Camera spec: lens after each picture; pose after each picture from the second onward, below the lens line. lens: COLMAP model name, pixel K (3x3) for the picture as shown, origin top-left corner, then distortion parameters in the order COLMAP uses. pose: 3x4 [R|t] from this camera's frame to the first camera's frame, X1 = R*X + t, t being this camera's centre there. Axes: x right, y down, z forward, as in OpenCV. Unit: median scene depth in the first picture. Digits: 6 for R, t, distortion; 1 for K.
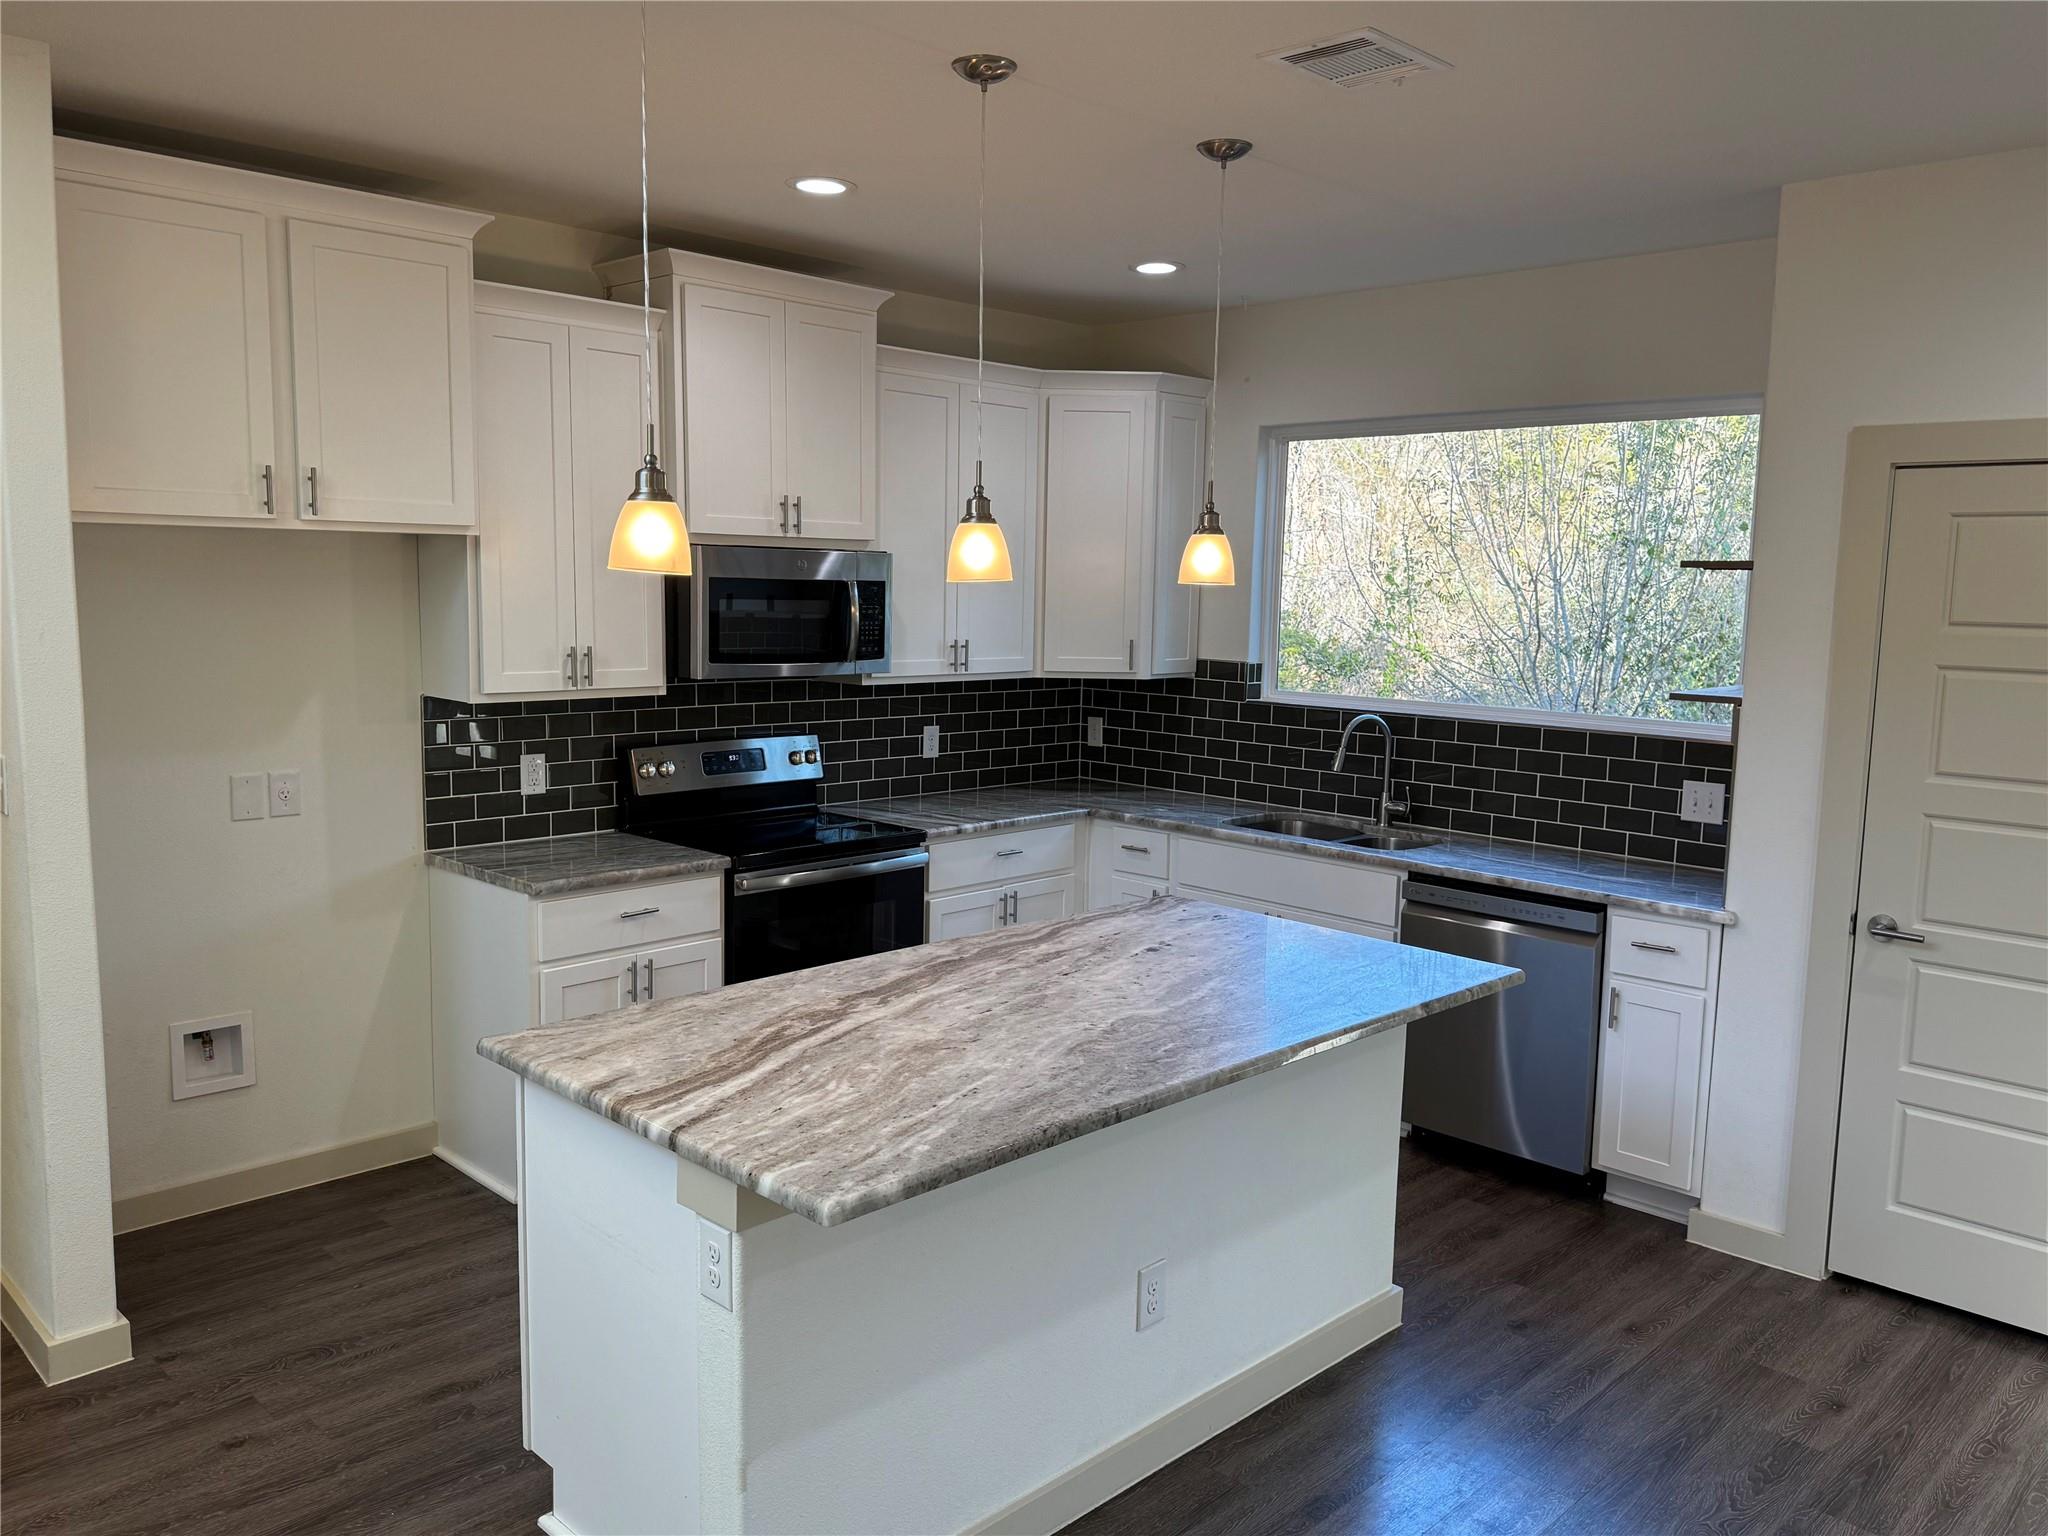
lens RADIAL K [[1542.8, 0, 1031.5], [0, 1542.8, 769.7], [0, 0, 1]] dist [0.112845, -0.132375]
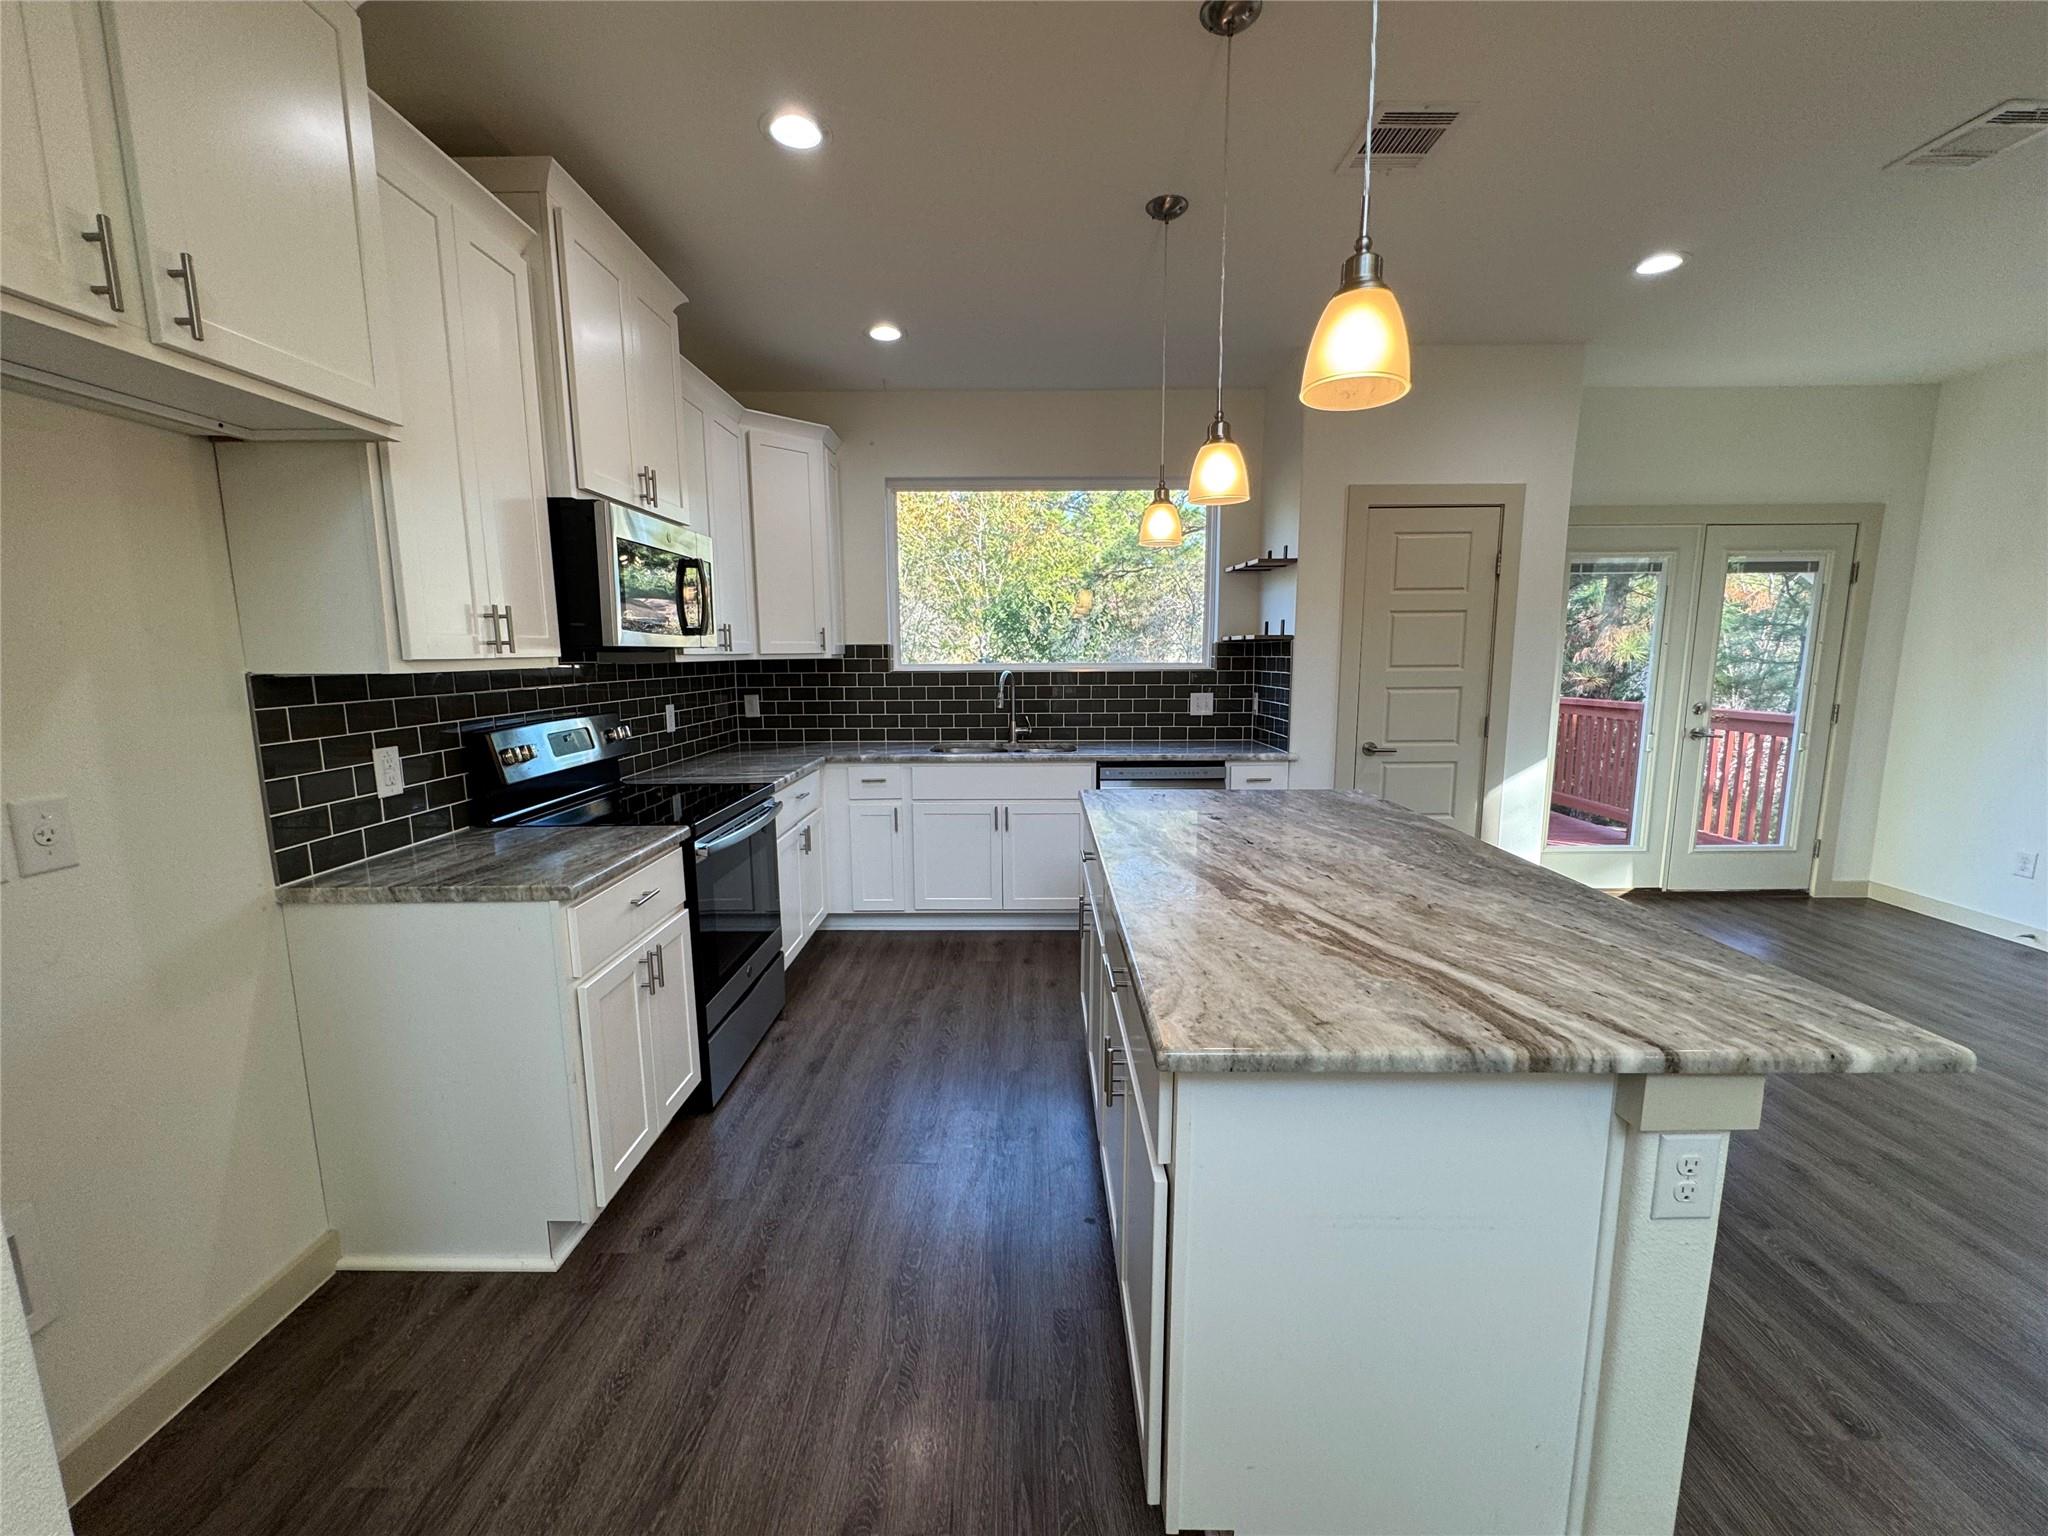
lens RADIAL K [[819.4, 0, 1027.7], [0, 819.4, 769.0], [0, 0, 1]] dist [0.001247, 0.001086]
pose [[0.714284, -0.125502, 0.688511, -0.409212], [0.108347, 0.991759, 0.068376, 0.009032], [-0.691418, 0.025758, 0.721995, 0.497395]]
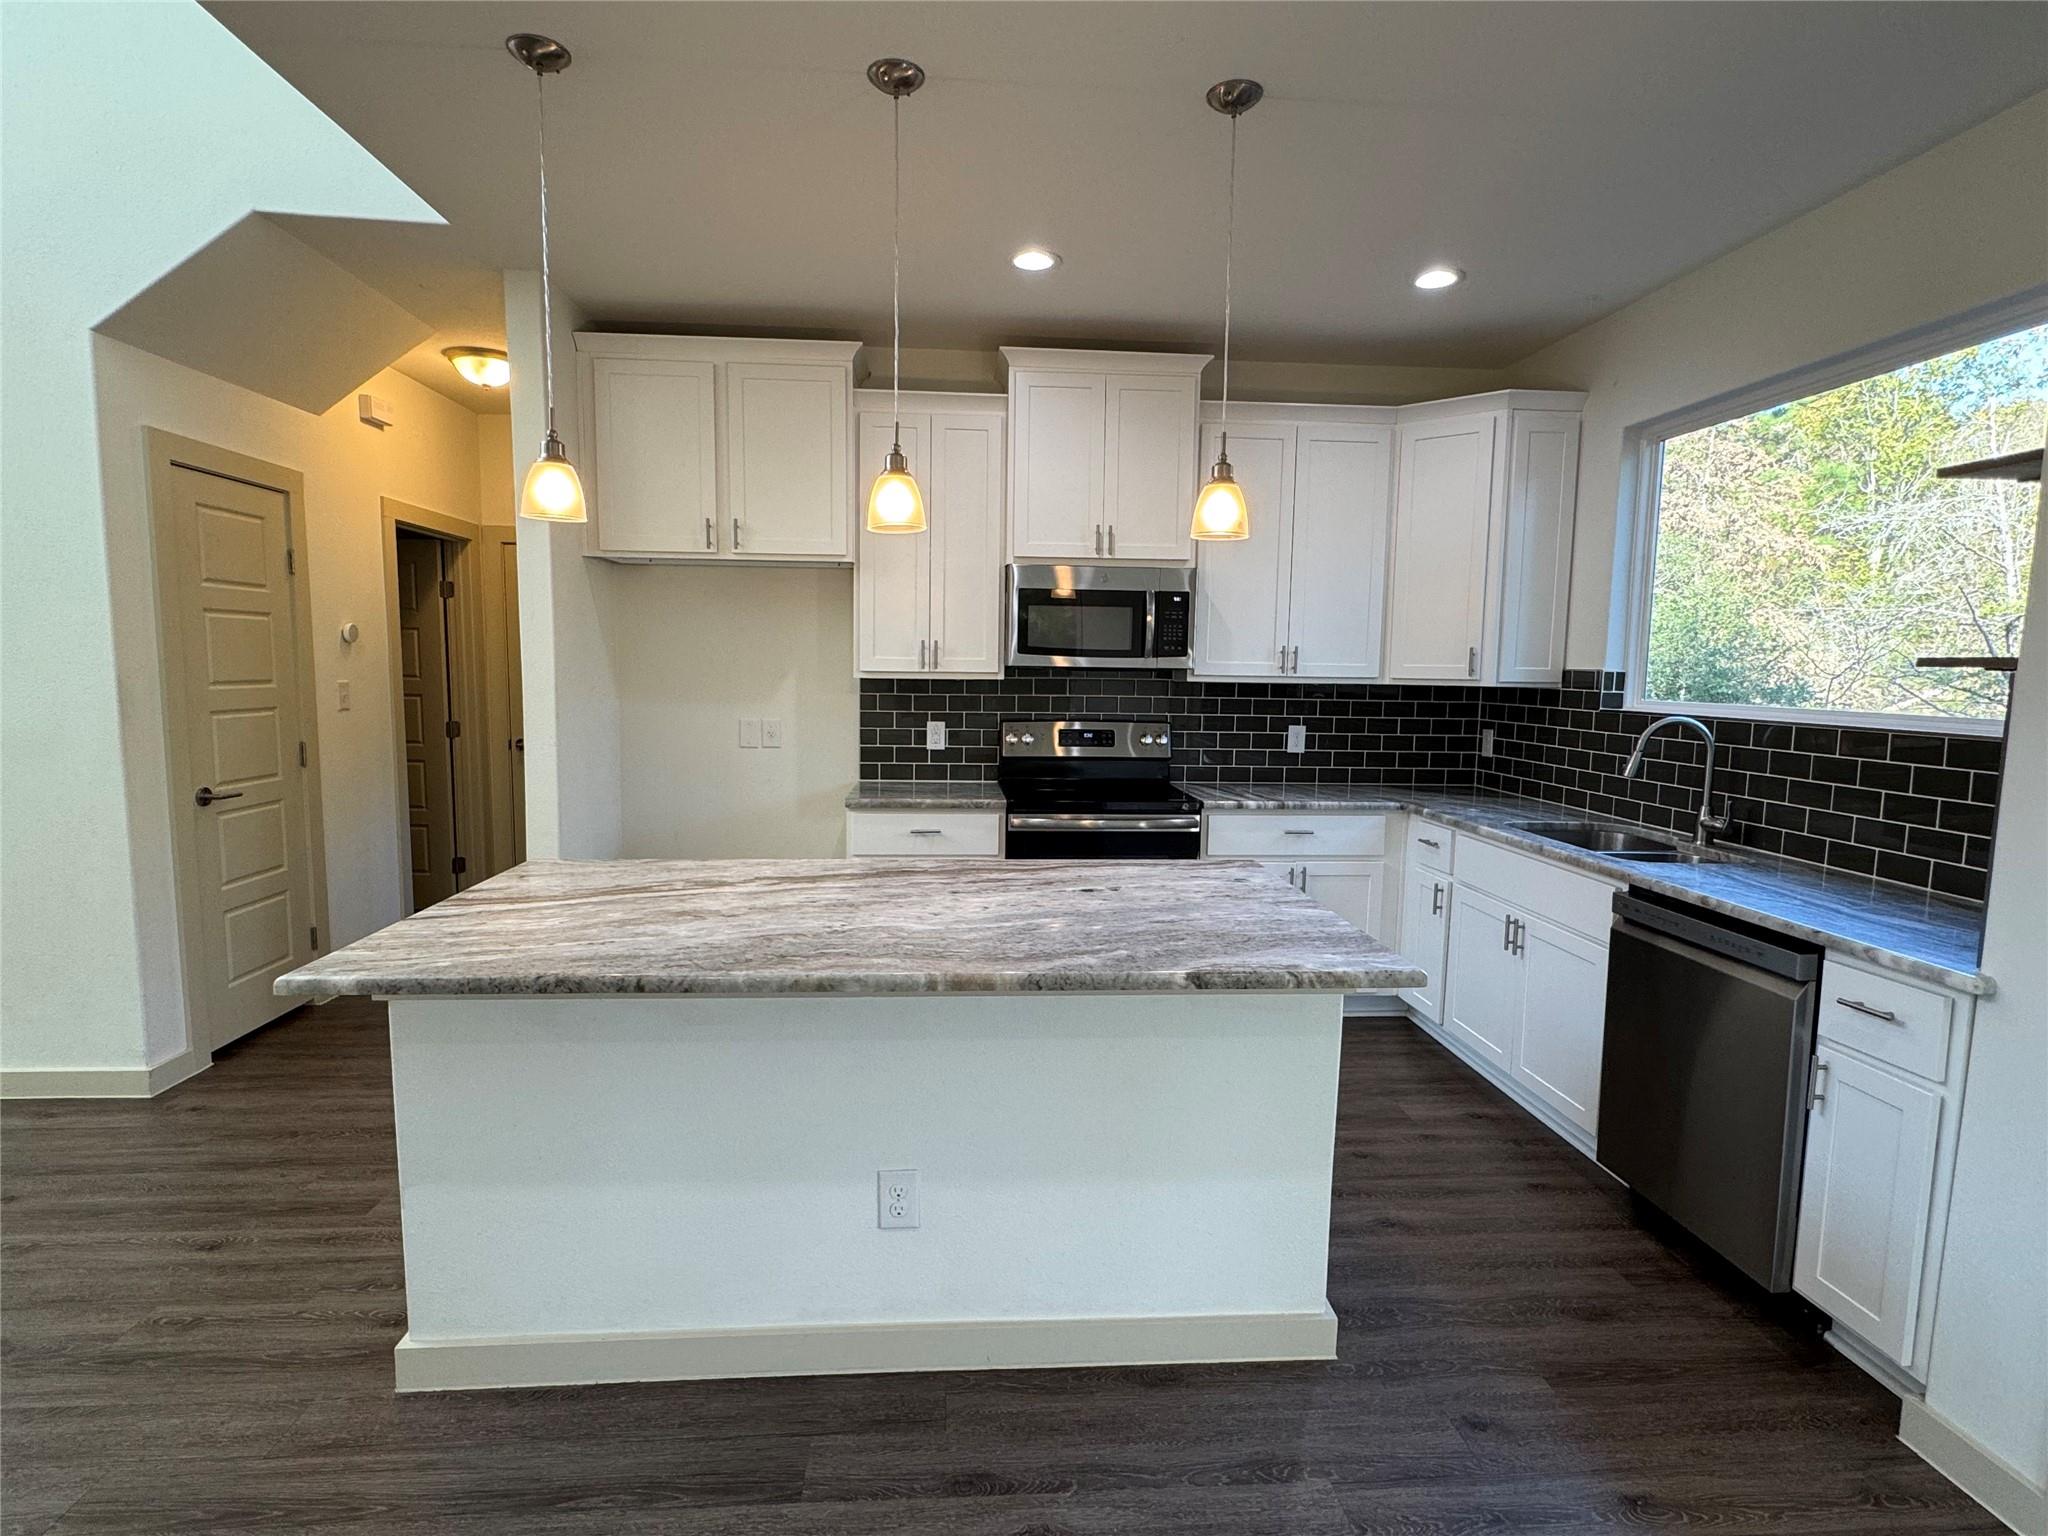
lens RADIAL K [[1027.4, 0, 1022.8], [0, 1027.4, 768.8], [0, 0, 1]] dist [-0.001844, 0.000231]
pose [[0.752287, 0.056739, -0.656388, 0.395605], [-0.081470, 0.996650, -0.007221, 0.036607], [0.653779, 0.058908, 0.754389, 0.369927]]
